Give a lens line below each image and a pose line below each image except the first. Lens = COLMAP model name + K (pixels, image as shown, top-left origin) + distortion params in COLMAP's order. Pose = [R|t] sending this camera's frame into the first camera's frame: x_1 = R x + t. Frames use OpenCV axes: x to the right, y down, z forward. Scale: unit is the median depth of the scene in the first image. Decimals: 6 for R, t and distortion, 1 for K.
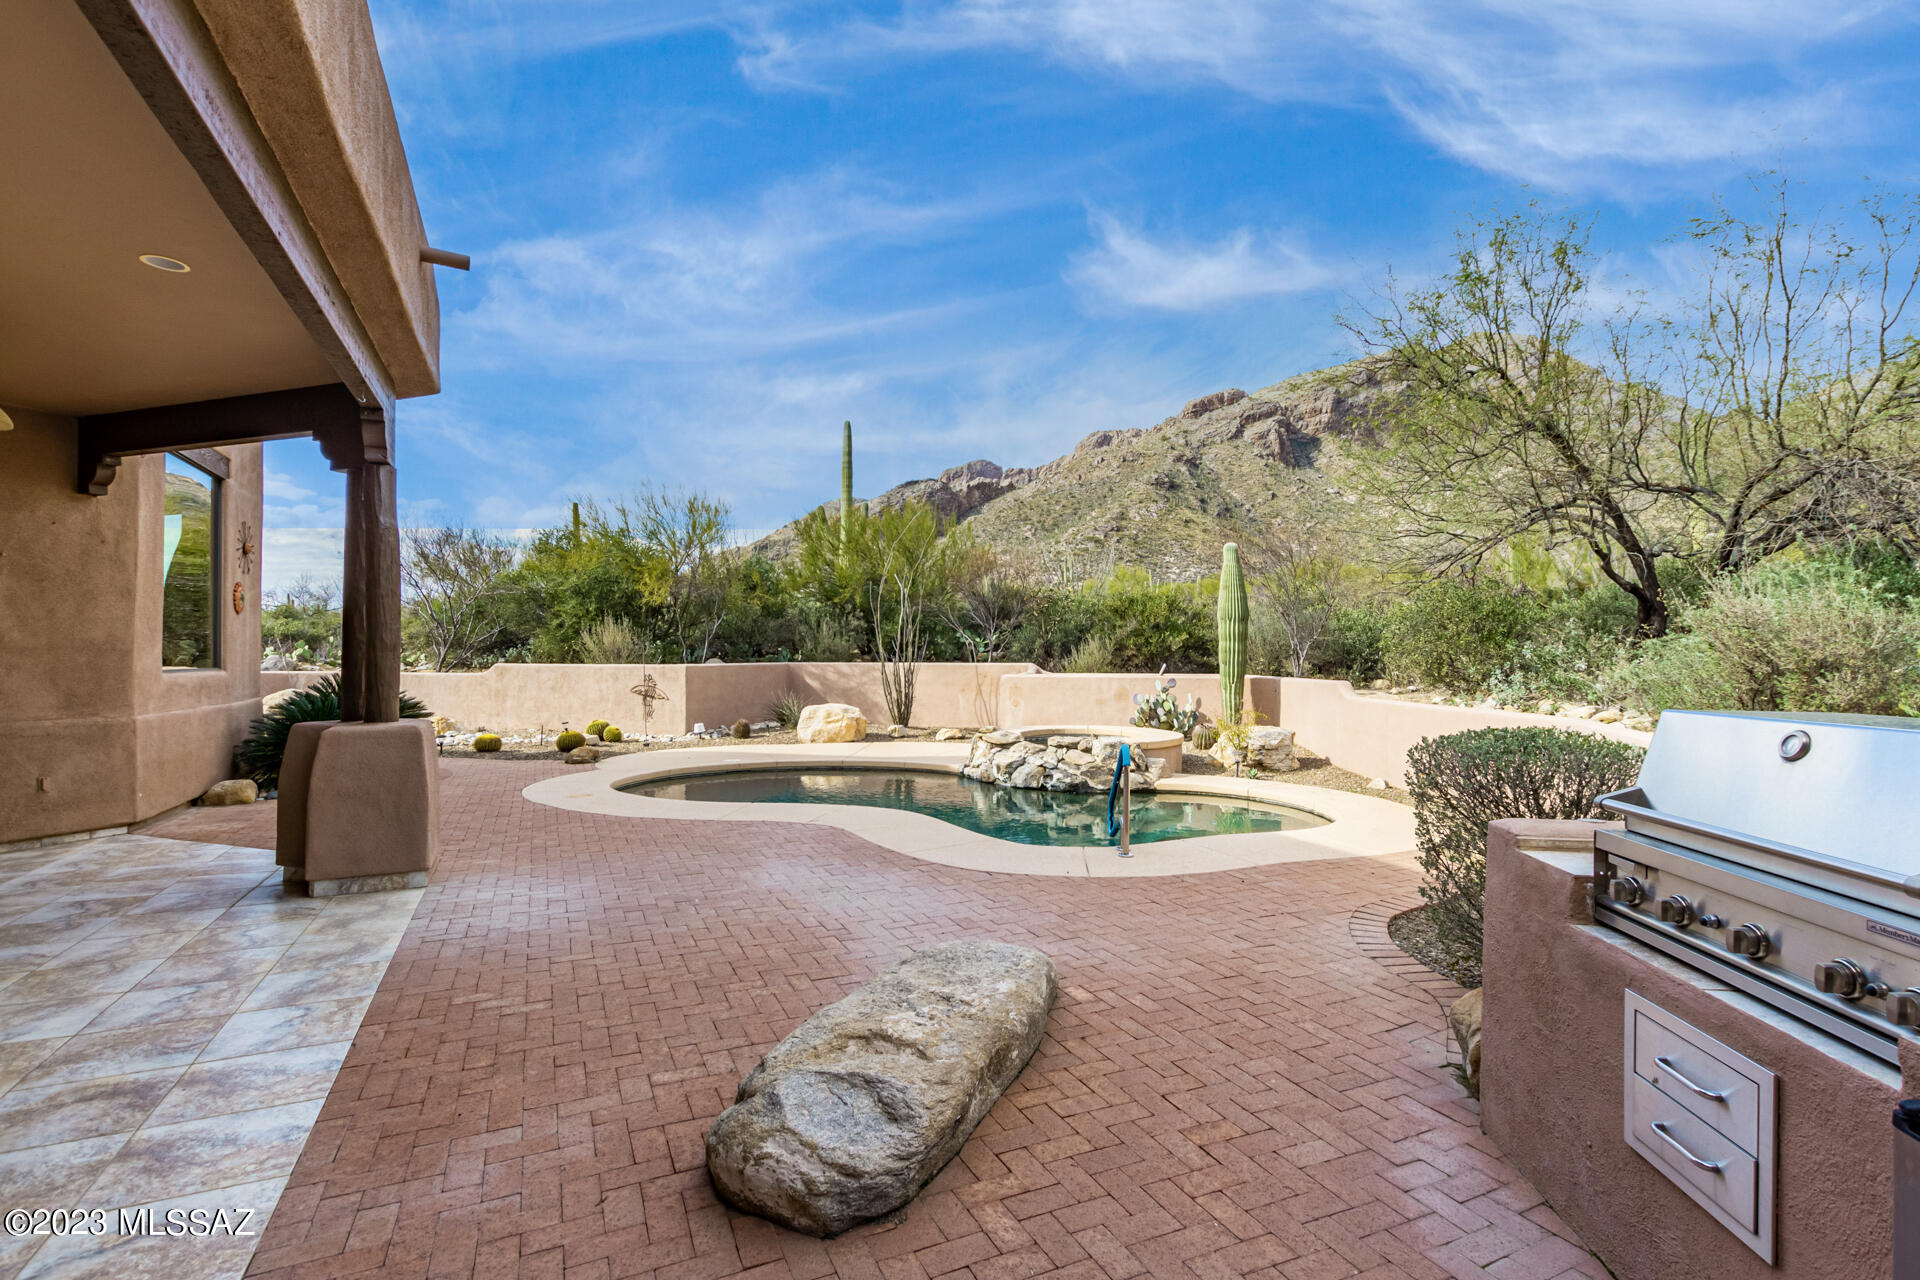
lens RADIAL K [[886.3, 0, 958.9], [0, 886.3, 632.3], [0, 0, 1]] dist [0.000422, -0.000357]
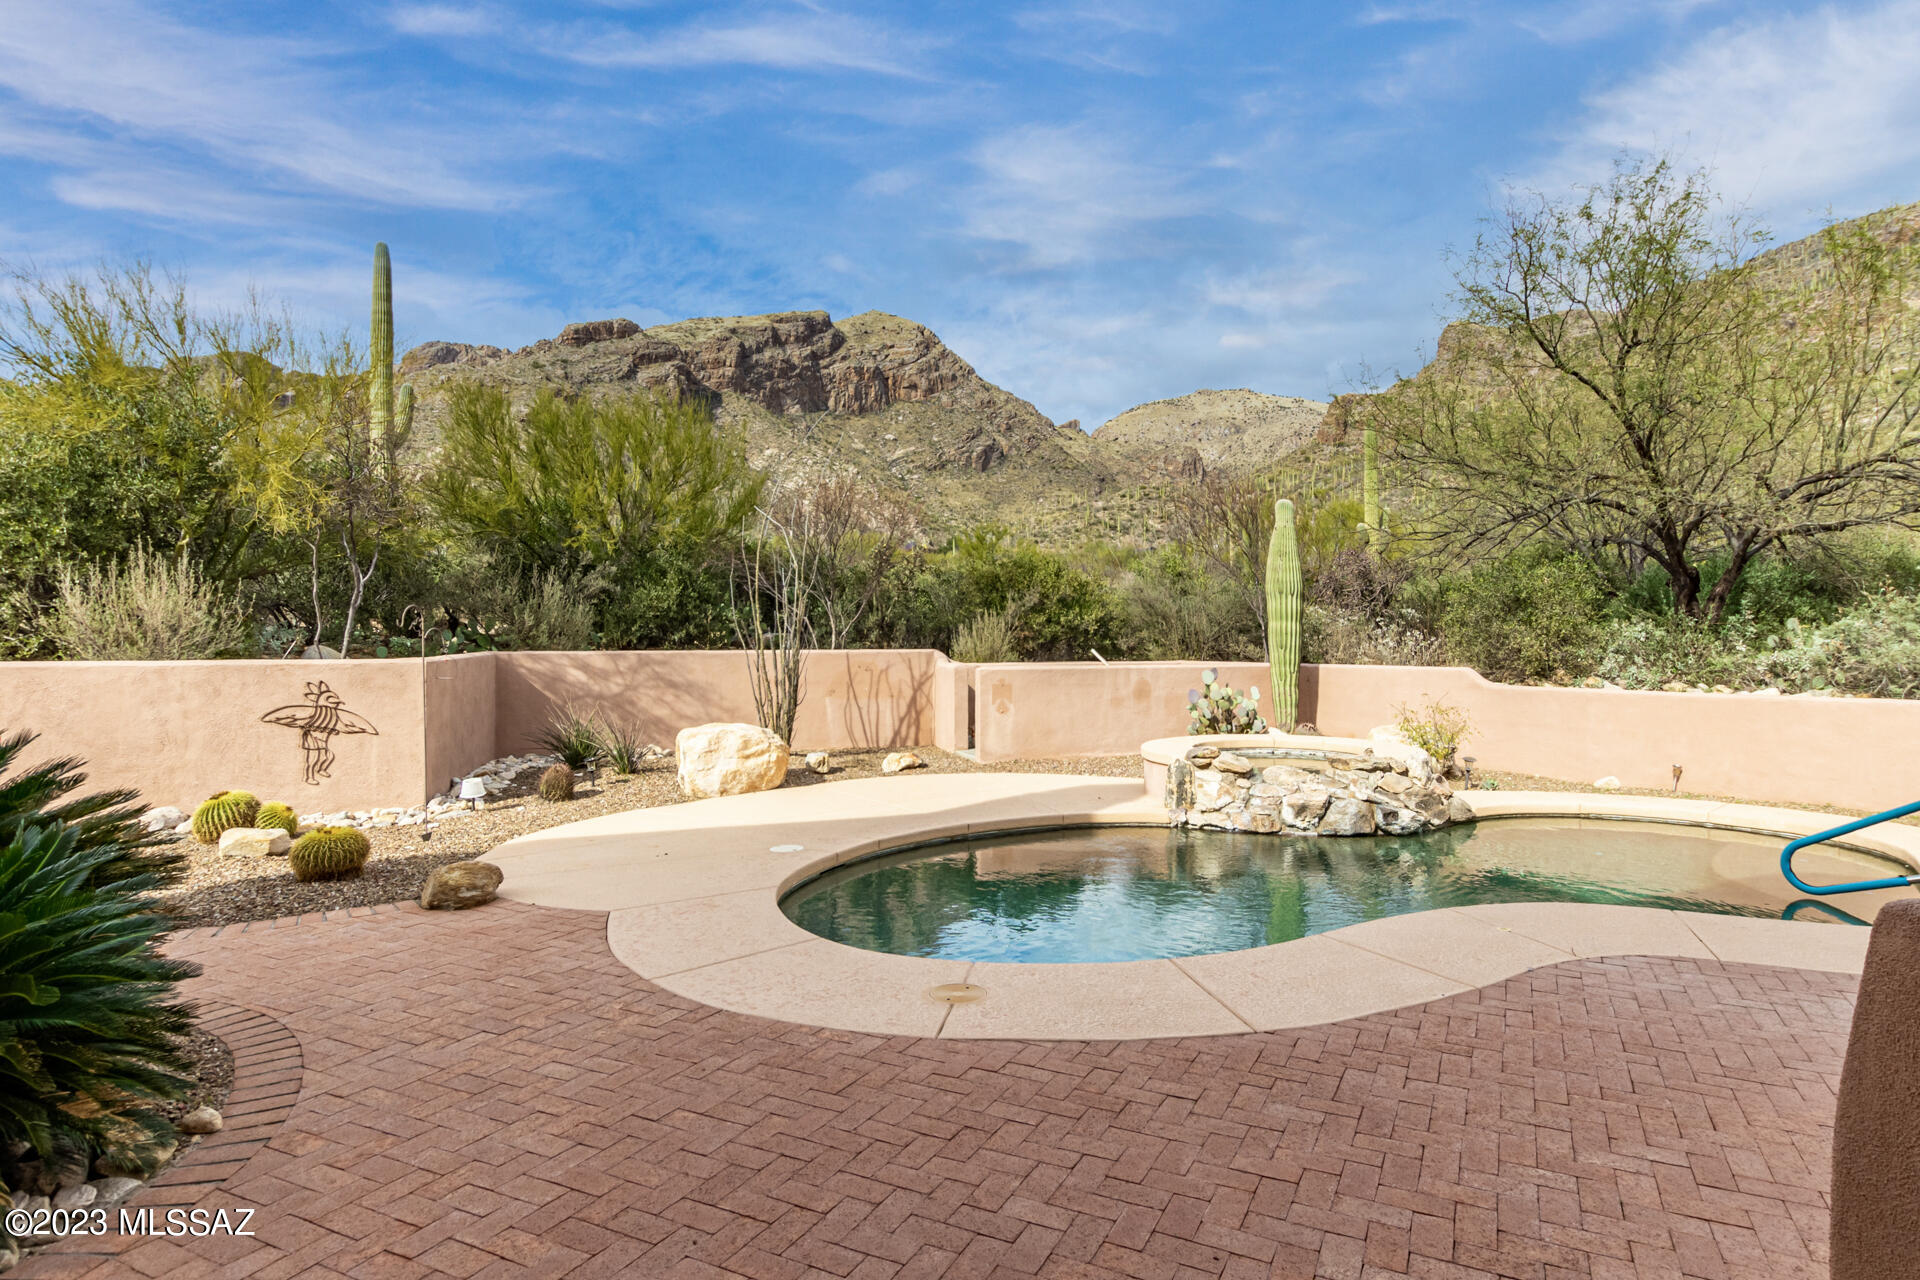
lens RADIAL K [[1020.3, 0, 1020.0], [0, 1020.3, 633.3], [0, 0, 1]] dist [0.003301, 0.000048]
pose [[0.782588, 0.000989, 0.622539, -0.390343], [-0.015567, 0.999717, 0.017980, 0.007156], [-0.622345, -0.023762, 0.782382, 0.354188]]
